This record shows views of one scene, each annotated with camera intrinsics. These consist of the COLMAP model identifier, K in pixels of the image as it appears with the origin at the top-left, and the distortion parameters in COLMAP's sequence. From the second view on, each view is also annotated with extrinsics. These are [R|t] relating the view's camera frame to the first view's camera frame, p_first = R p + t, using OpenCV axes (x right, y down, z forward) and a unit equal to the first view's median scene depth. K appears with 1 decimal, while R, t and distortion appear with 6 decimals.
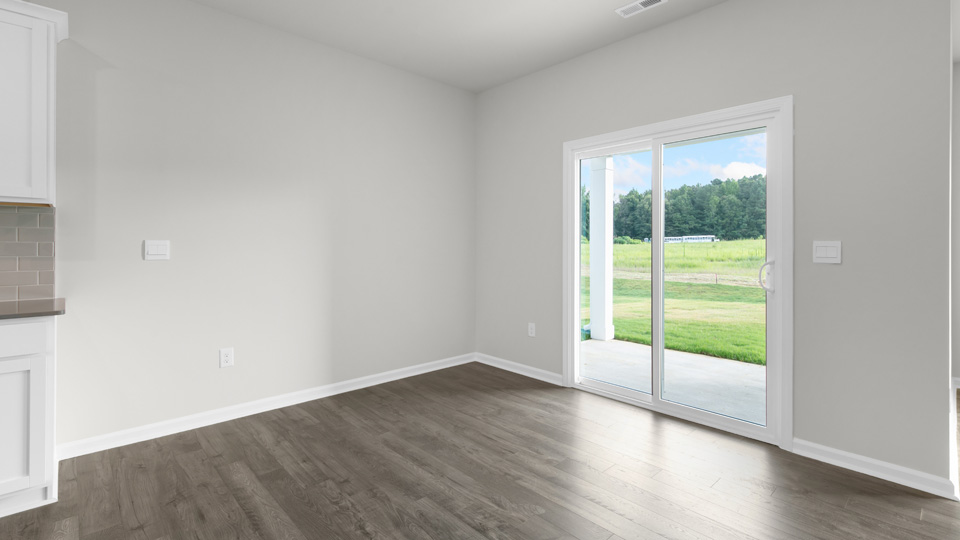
lens RADIAL K [[437.0, 0, 483.8], [0, 437.0, 242.0], [0, 0, 1]] dist [0.002261, 0.000445]
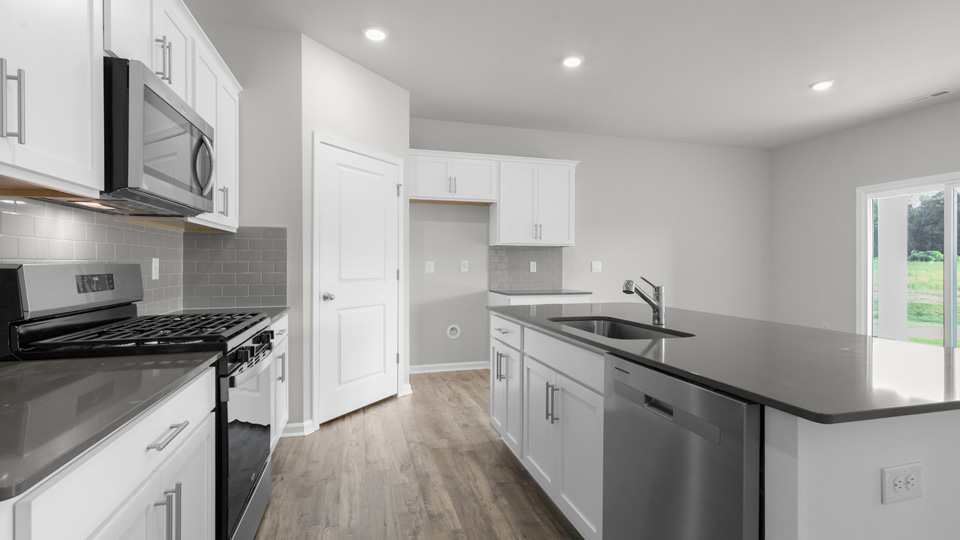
lens RADIAL K [[454.6, 0, 480.8], [0, 454.6, 260.0], [0, 0, 1]] dist [0.014437, 0.000085]
pose [[0.894810, -0.003870, -0.446431, -0.224806], [0.004080, 0.999992, -0.000493, -0.009916], [0.446429, -0.001380, 0.894818, -0.784550]]
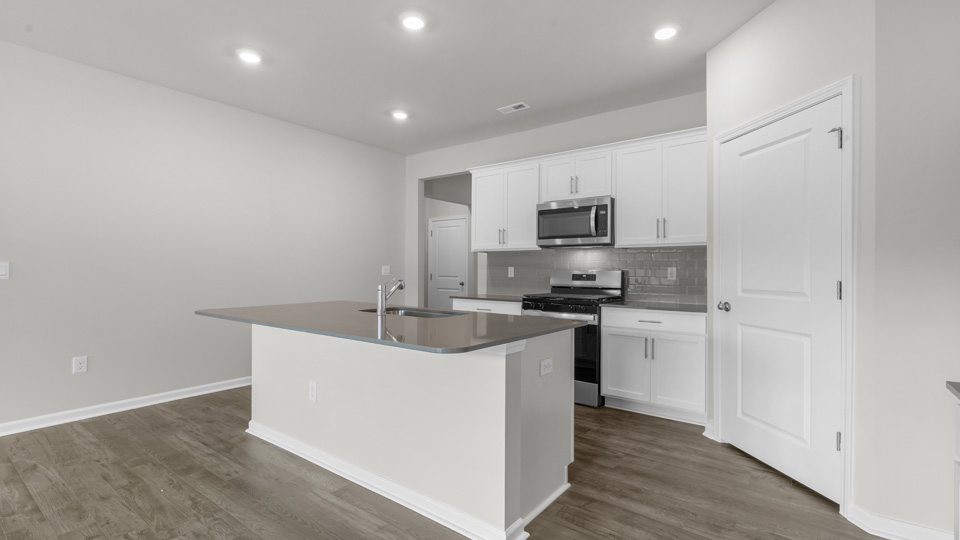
lens RADIAL K [[436.5, 0, 478.5], [0, 436.5, 272.6], [0, 0, 1]] dist [0.007270, -0.000040]
pose [[-0.985060, -0.005518, -0.172122, -0.320228], [-0.005003, 0.999982, -0.003421, 0.004641], [0.172138, -0.002509, -0.985070, 0.627455]]
